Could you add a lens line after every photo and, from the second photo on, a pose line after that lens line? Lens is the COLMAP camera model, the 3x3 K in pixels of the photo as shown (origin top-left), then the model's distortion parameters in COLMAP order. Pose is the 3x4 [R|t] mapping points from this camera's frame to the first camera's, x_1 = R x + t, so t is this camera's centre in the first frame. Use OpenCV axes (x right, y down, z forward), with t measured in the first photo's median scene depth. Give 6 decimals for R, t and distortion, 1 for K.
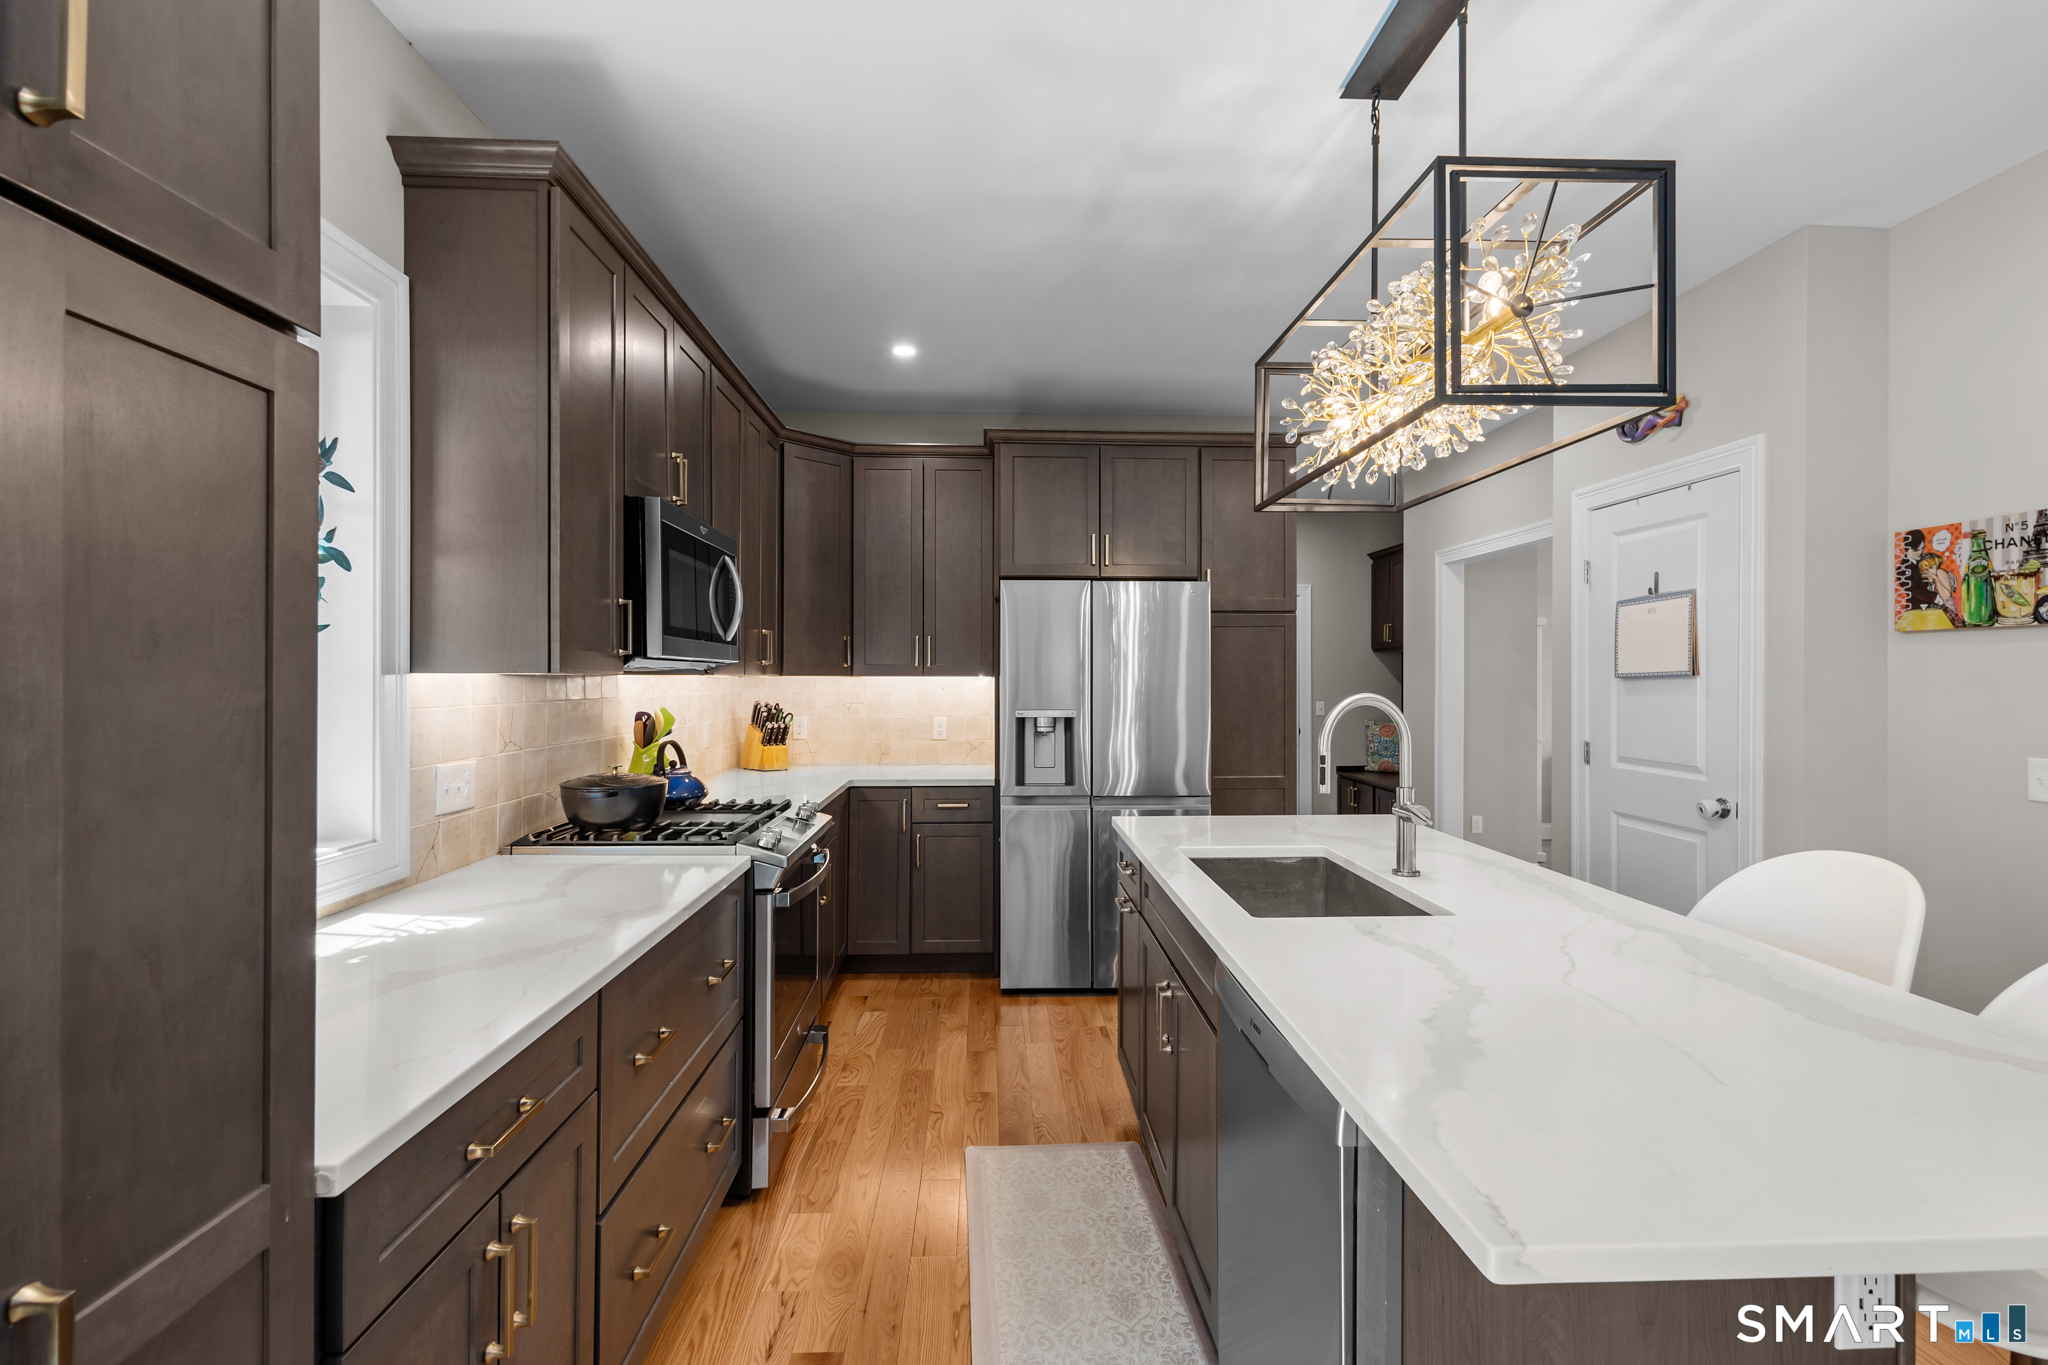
lens RADIAL K [[949.4, 0, 1029.8], [0, 949.4, 679.7], [0, 0, 1]] dist [0.013044, 0.000278]
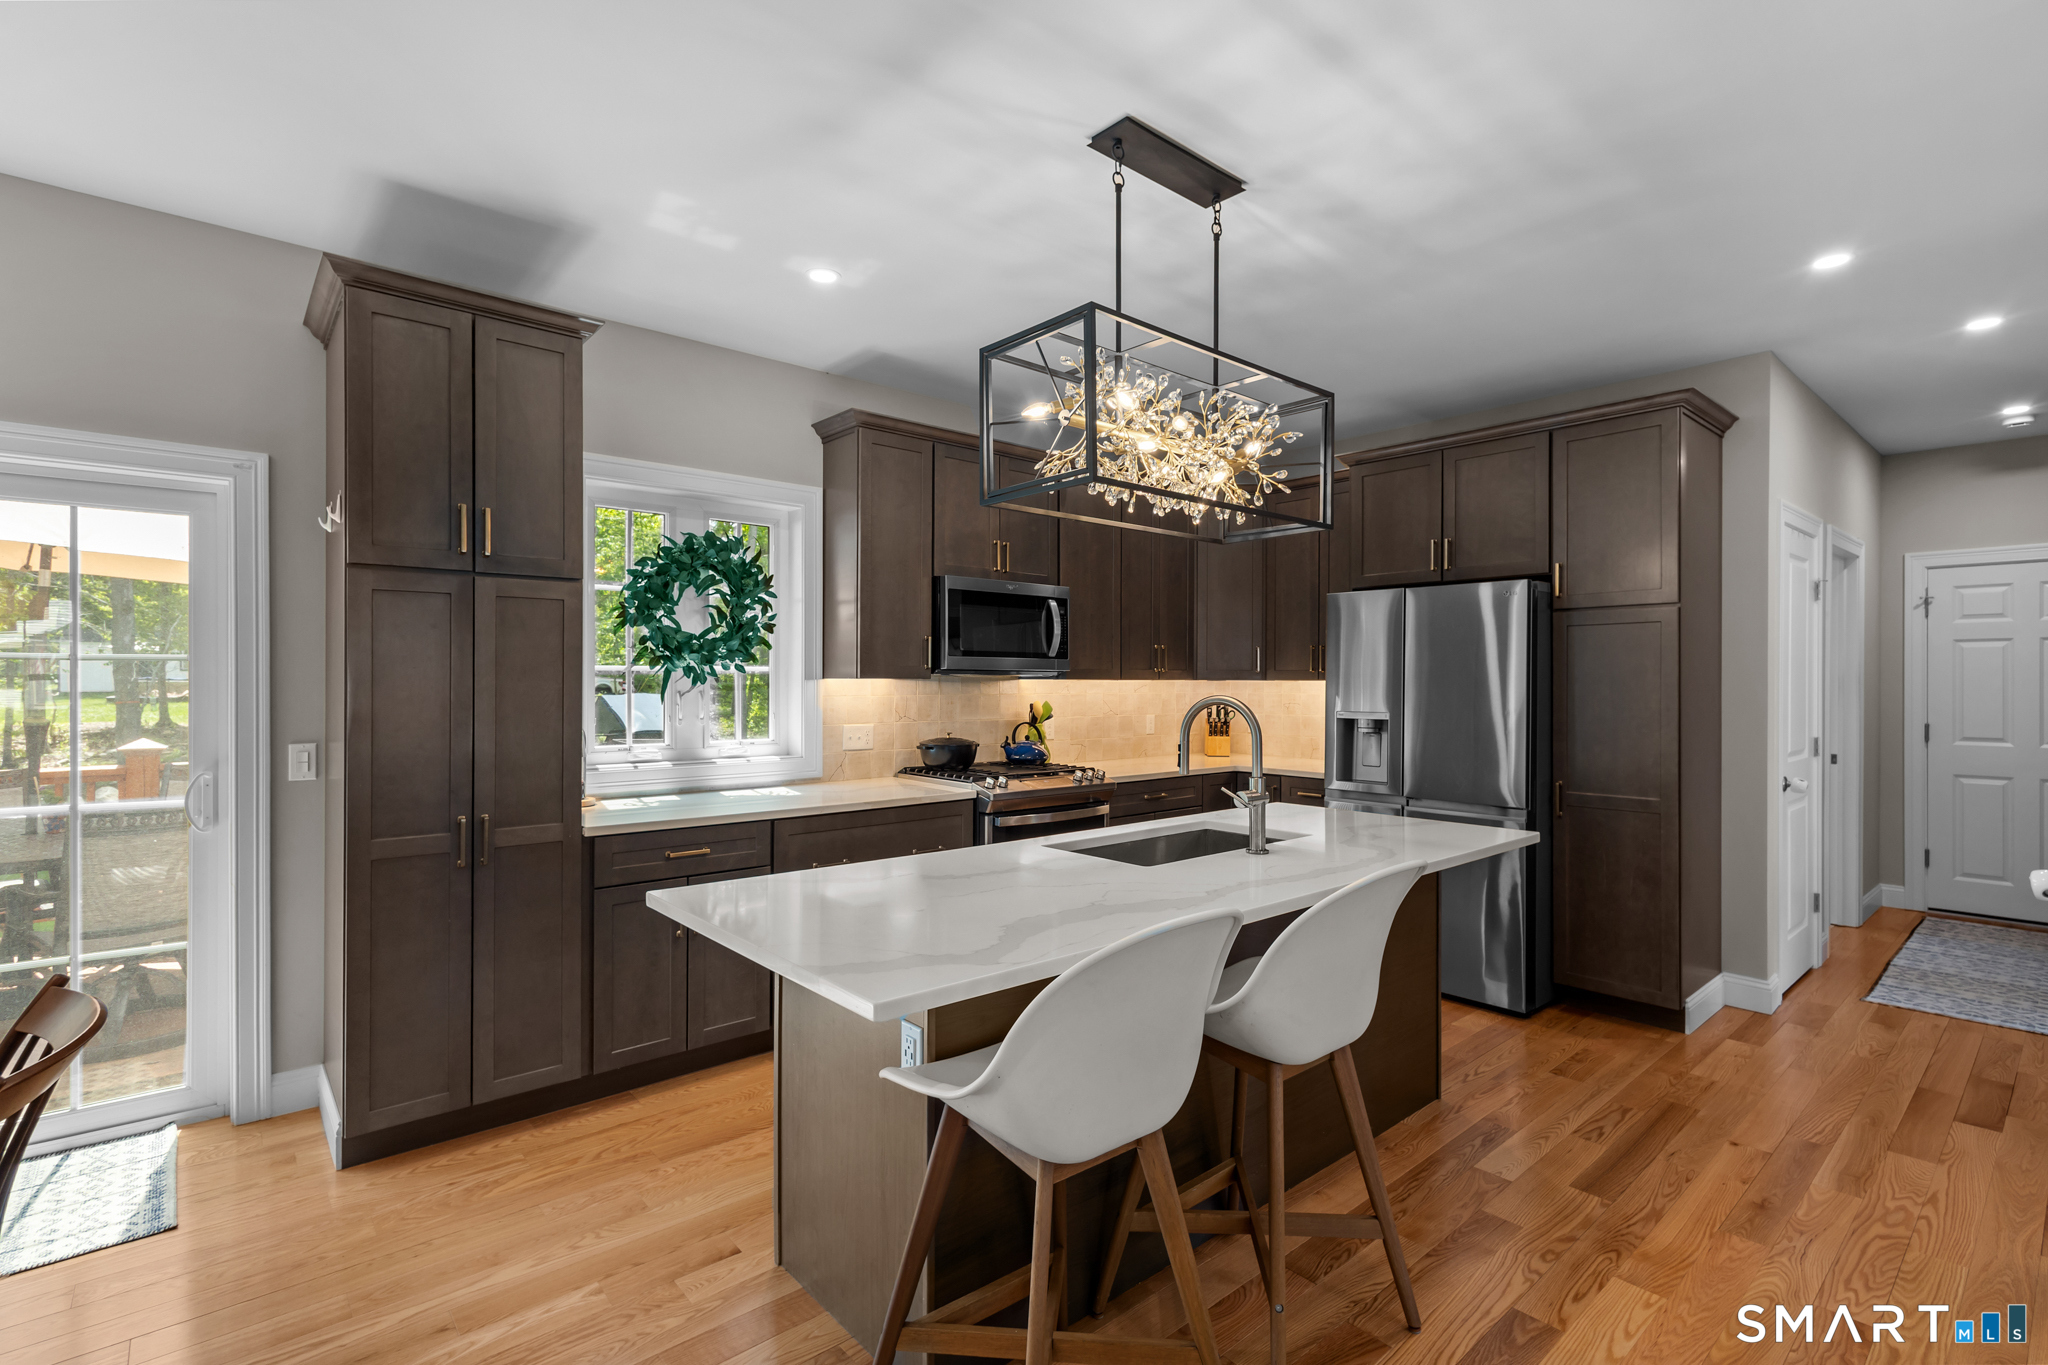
lens RADIAL K [[945.6, 0, 1024.0], [0, 945.6, 682.5], [0, 0, 1]] dist [-0.000026, -0.001003]
pose [[0.619357, 0.002421, -0.785106, 0.780617], [-0.002840, 0.999996, 0.000843, -0.001460], [0.785104, 0.001707, 0.619361, 0.047613]]
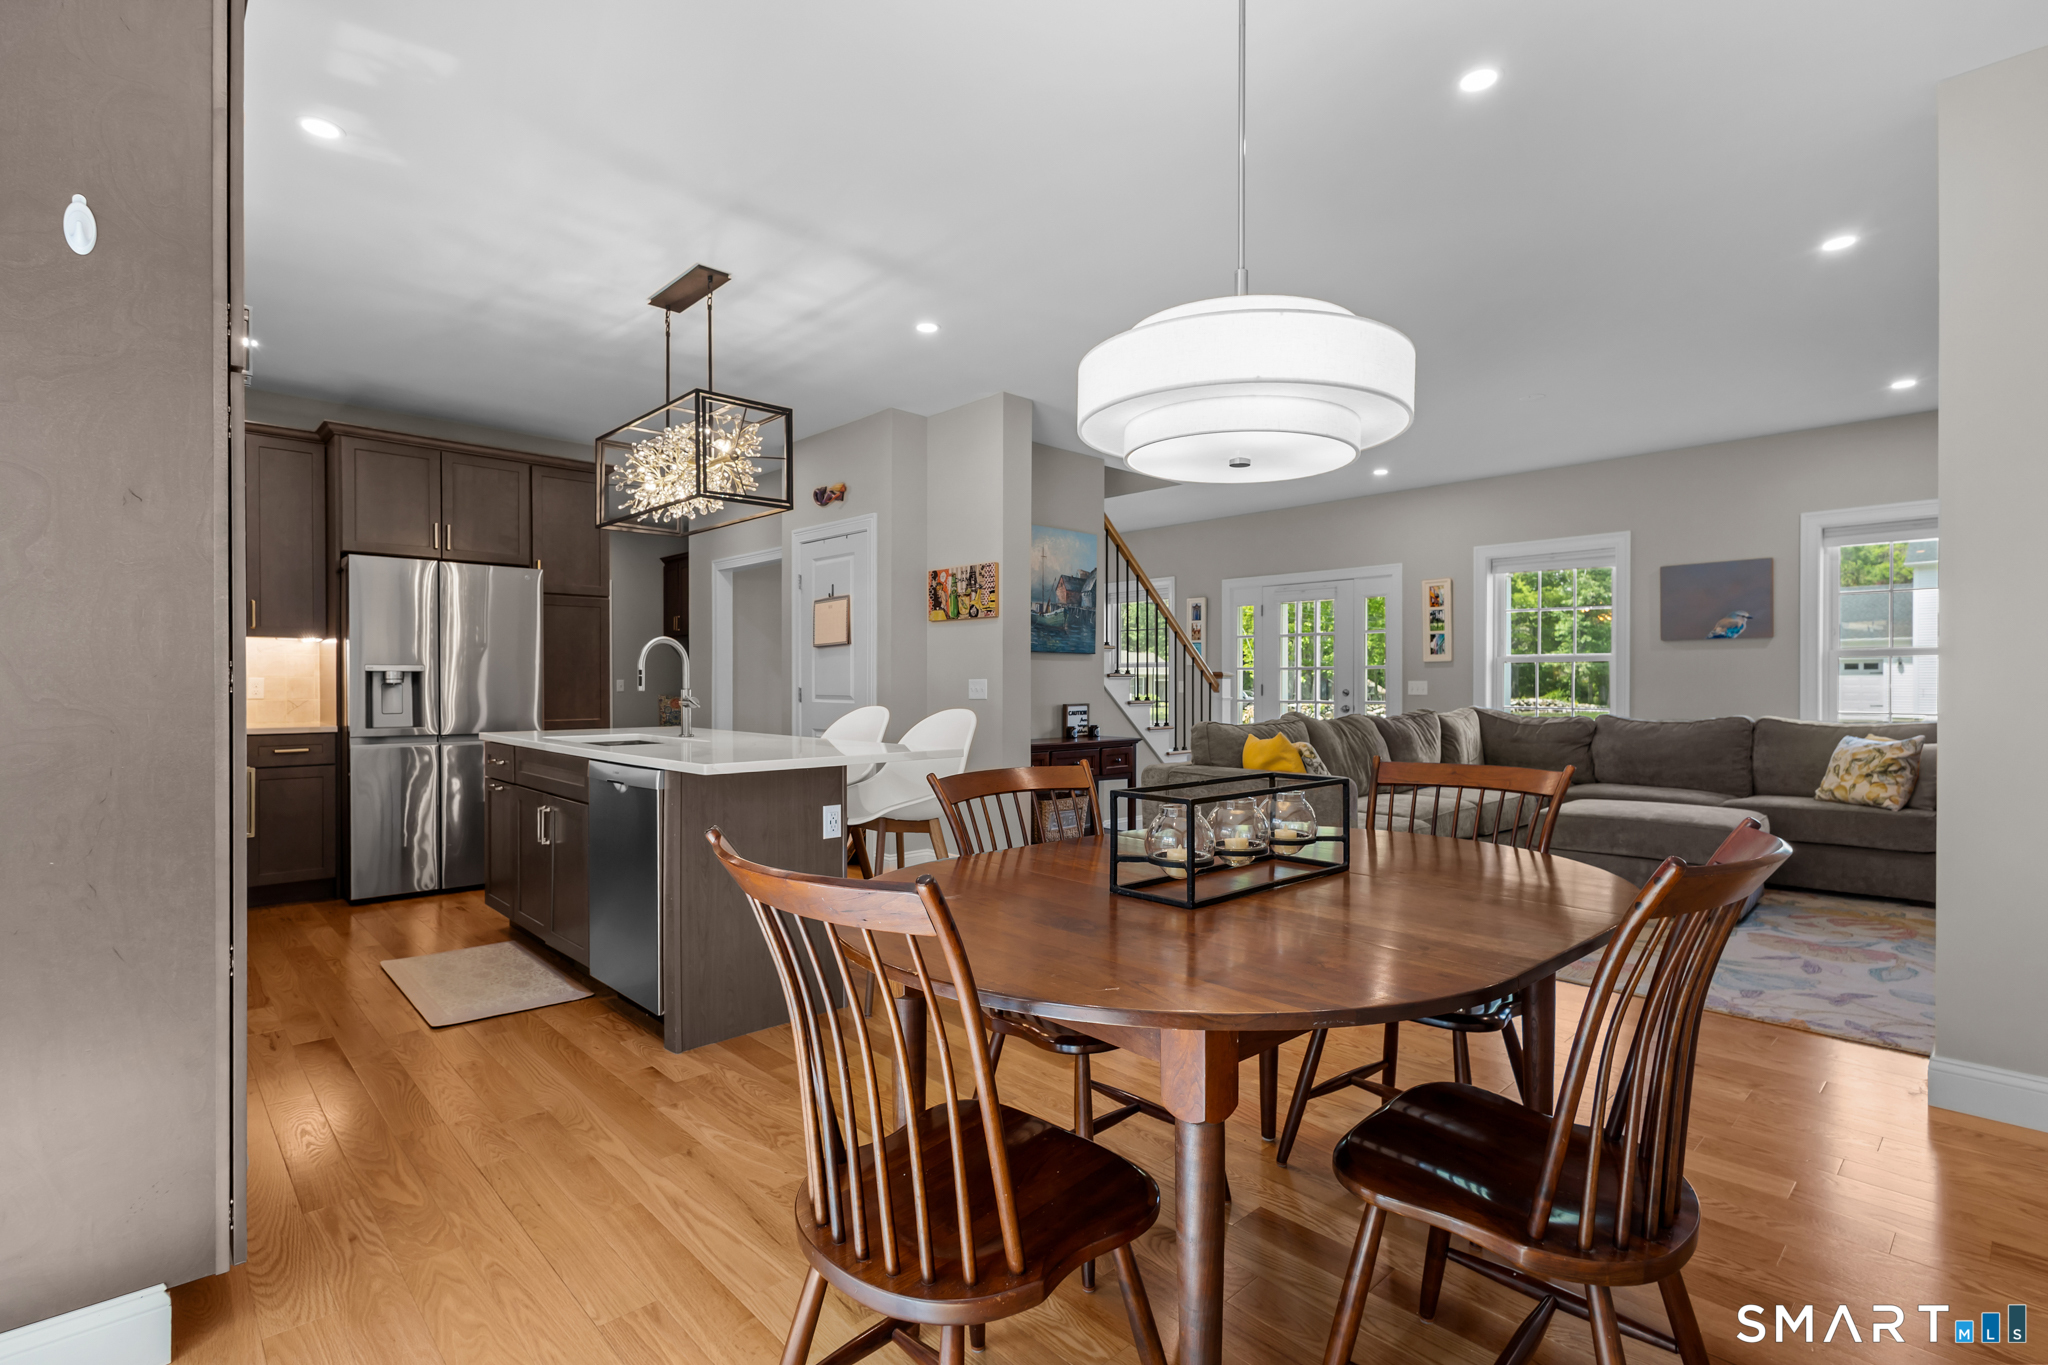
lens RADIAL K [[959.6, 0, 1024.0], [0, 959.6, 682.5], [0, 0, 1]] dist [0.005043, 0.000573]
pose [[0.761074, 0.000416, 0.648664, -0.213092], [0.001085, 0.999998, -0.001913, 0.072676], [-0.648664, 0.002160, 0.761072, -0.572961]]
